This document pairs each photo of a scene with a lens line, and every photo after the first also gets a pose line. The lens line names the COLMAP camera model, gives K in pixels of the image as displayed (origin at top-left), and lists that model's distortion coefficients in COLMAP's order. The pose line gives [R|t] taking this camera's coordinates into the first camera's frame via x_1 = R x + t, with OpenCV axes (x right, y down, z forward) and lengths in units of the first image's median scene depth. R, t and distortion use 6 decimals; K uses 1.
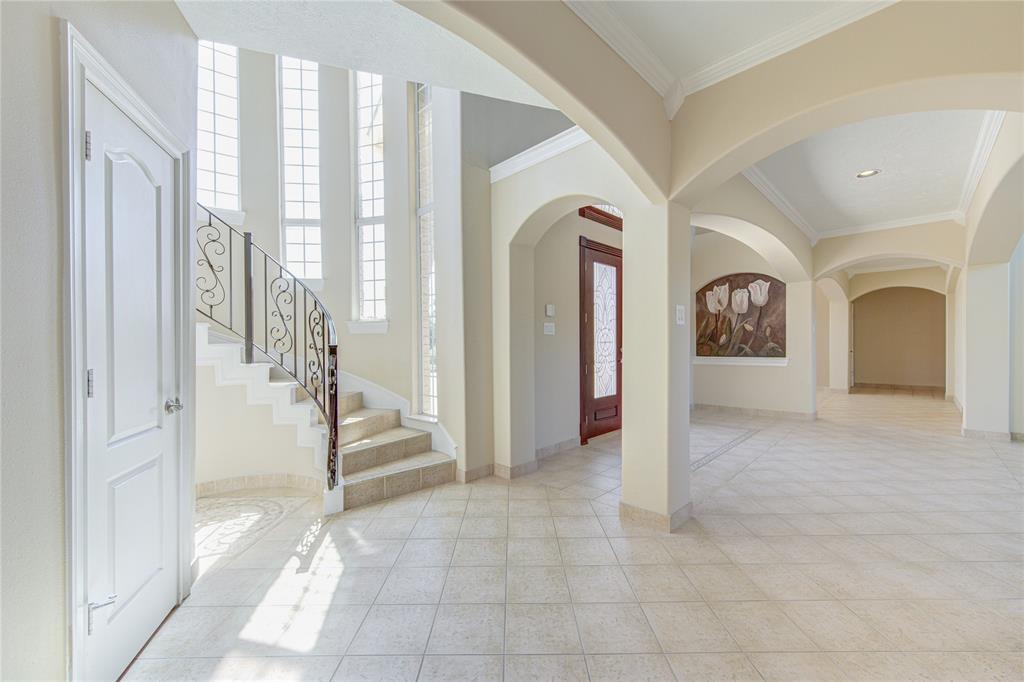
lens RADIAL K [[400.9, 0, 508.6], [0, 400.9, 341.1], [0, 0, 1]] dist [0.000731, -0.000413]
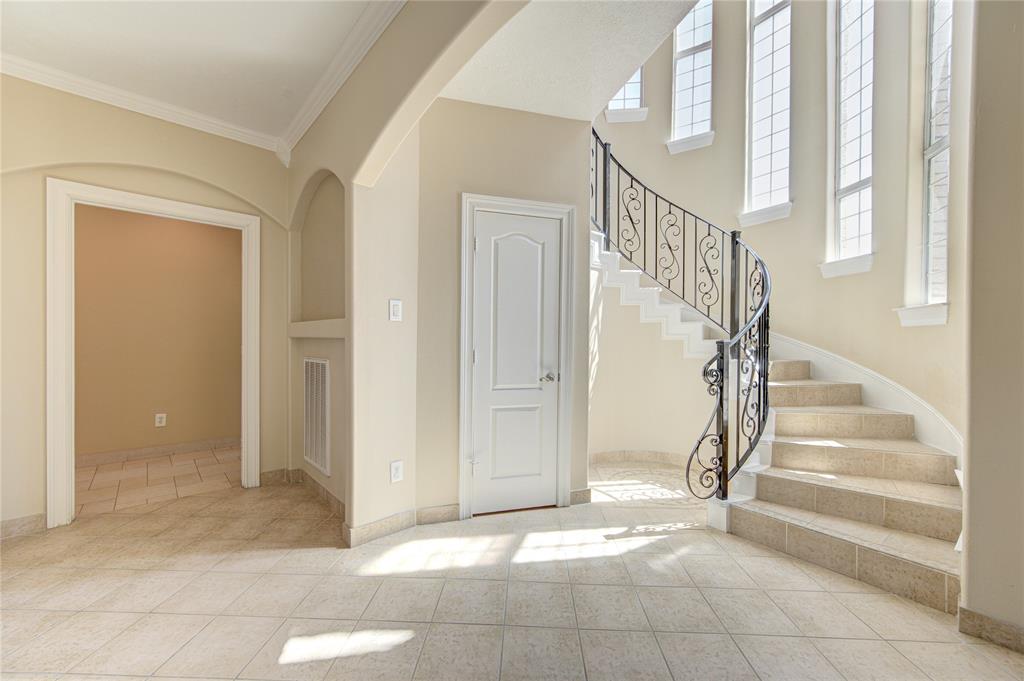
lens RADIAL K [[398.4, 0, 518.8], [0, 398.4, 341.6], [0, 0, 1]] dist [-0.000123, 0.000294]
pose [[-0.037649, 0.008647, -0.999254, 0.400776], [-0.003307, 0.999956, 0.008778, 0.004199], [0.999286, 0.003635, -0.037618, 0.504940]]
